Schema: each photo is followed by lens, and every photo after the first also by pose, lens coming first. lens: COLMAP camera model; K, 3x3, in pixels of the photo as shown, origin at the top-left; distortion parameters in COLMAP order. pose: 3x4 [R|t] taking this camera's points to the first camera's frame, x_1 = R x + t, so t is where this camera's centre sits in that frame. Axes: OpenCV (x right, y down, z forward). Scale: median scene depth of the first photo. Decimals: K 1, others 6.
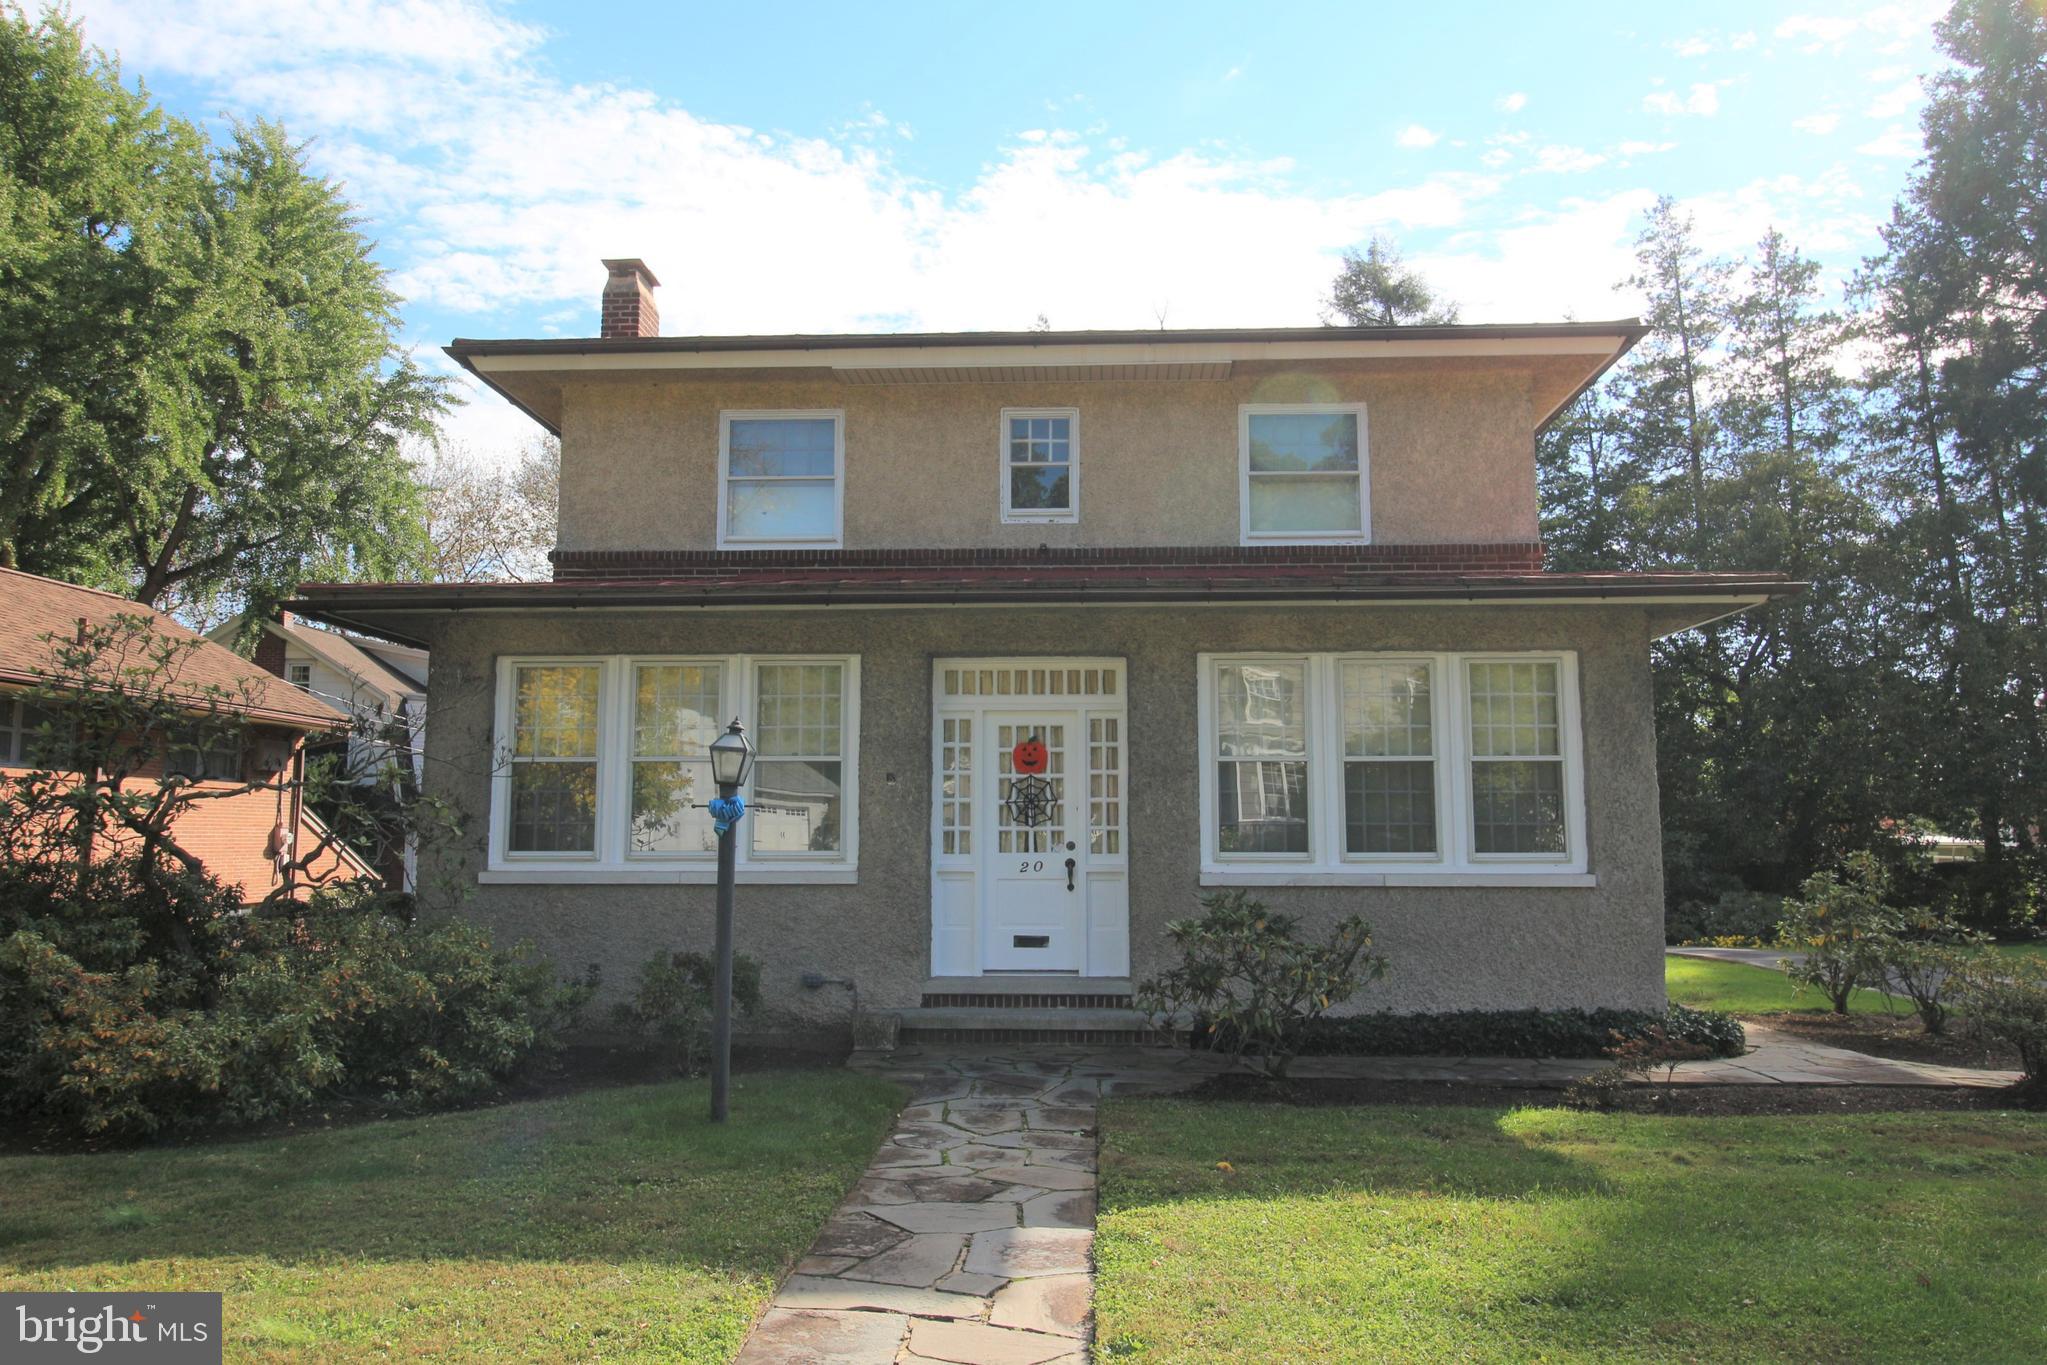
lens RADIAL K [[1460.8, 0, 1023.5], [0, 1460.8, 682.5], [0, 0, 1]] dist [0.005522, 0.004436]
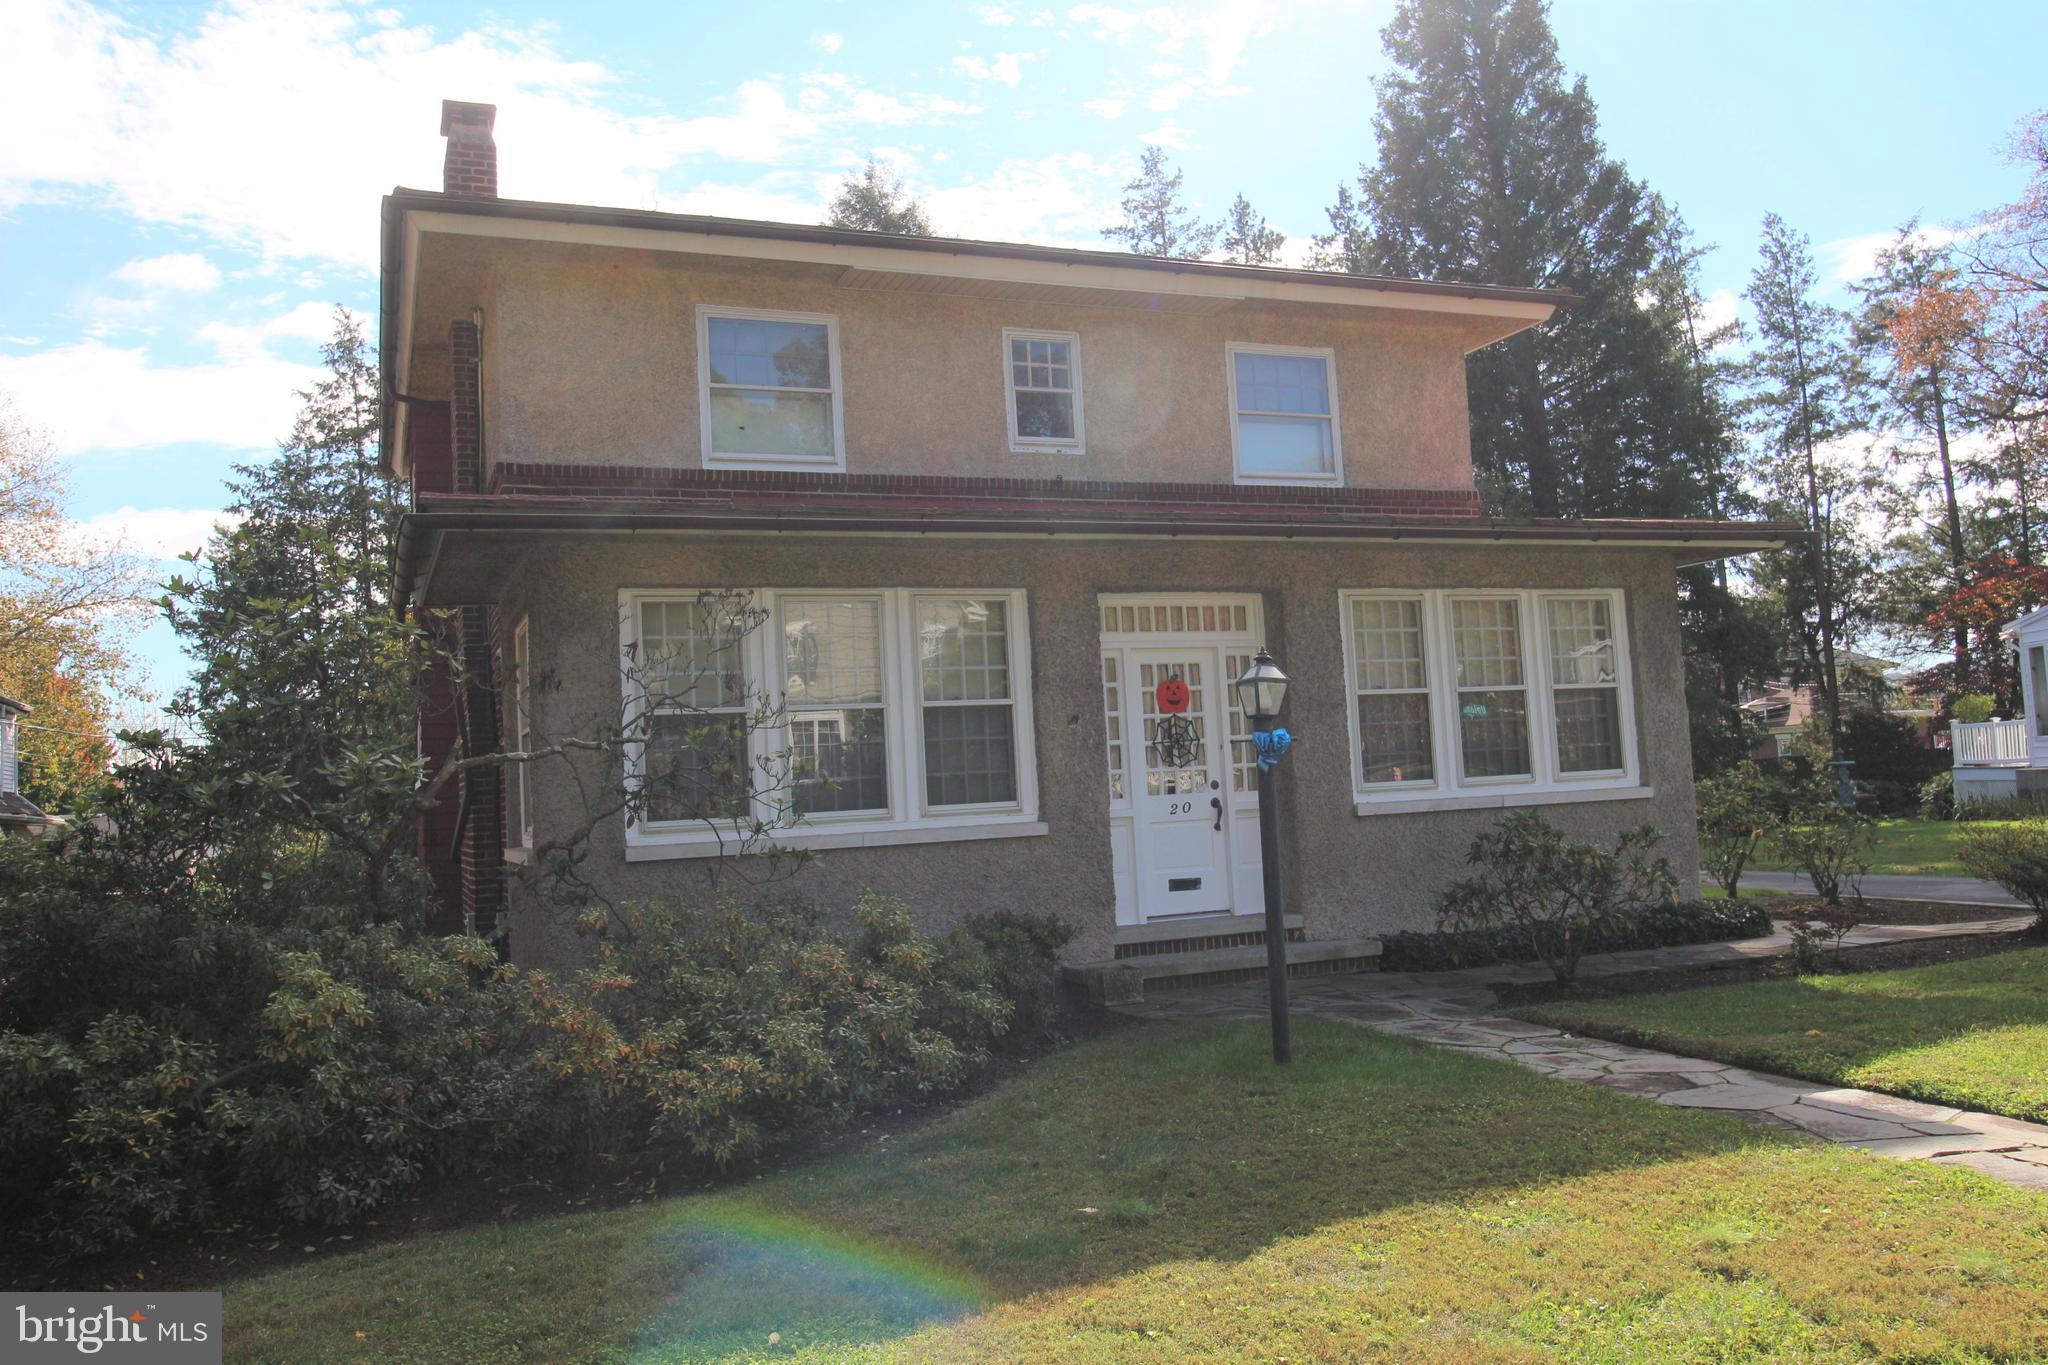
lens RADIAL K [[1600.1, 0, 1024.0], [0, 1600.1, 682.5], [0, 0, 1]] dist [0.003856, -0.000107]
pose [[0.902766, -0.019510, 0.429689, -0.467948], [0.007221, 0.999517, 0.030211, 0.008087], [-0.430071, -0.024171, 0.902472, 0.073032]]
